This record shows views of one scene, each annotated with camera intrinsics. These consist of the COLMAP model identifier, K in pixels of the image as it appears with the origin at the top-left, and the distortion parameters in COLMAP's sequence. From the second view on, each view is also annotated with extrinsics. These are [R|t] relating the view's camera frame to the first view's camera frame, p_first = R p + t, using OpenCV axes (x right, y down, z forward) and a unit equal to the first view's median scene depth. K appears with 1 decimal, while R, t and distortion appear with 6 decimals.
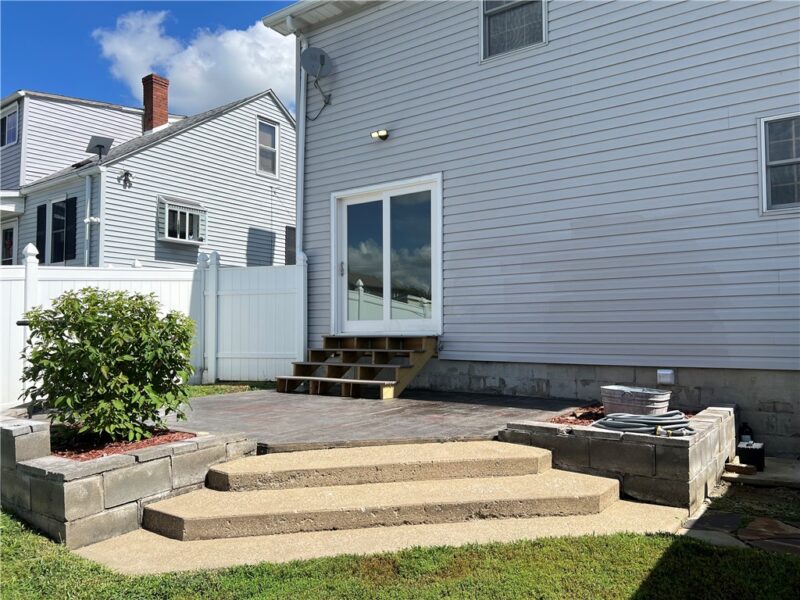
lens RADIAL K [[617.4, 0, 400.0], [0, 617.4, 300.0], [0, 0, 1]] dist [0.050617, -0.001766]
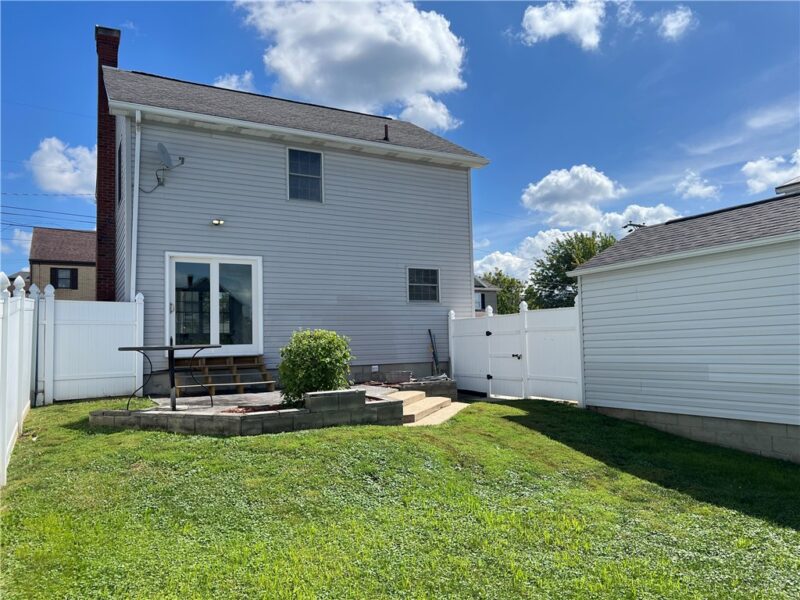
lens RADIAL K [[608.3, 0, 400.0], [0, 608.3, 300.0], [0, 0, 1]] dist [0.003617, -0.006980]
pose [[0.424194, 0.060718, 0.903533, -1.238360], [-0.023506, 0.998152, -0.056040, -0.005464], [-0.905266, 0.002533, 0.424837, -0.032281]]
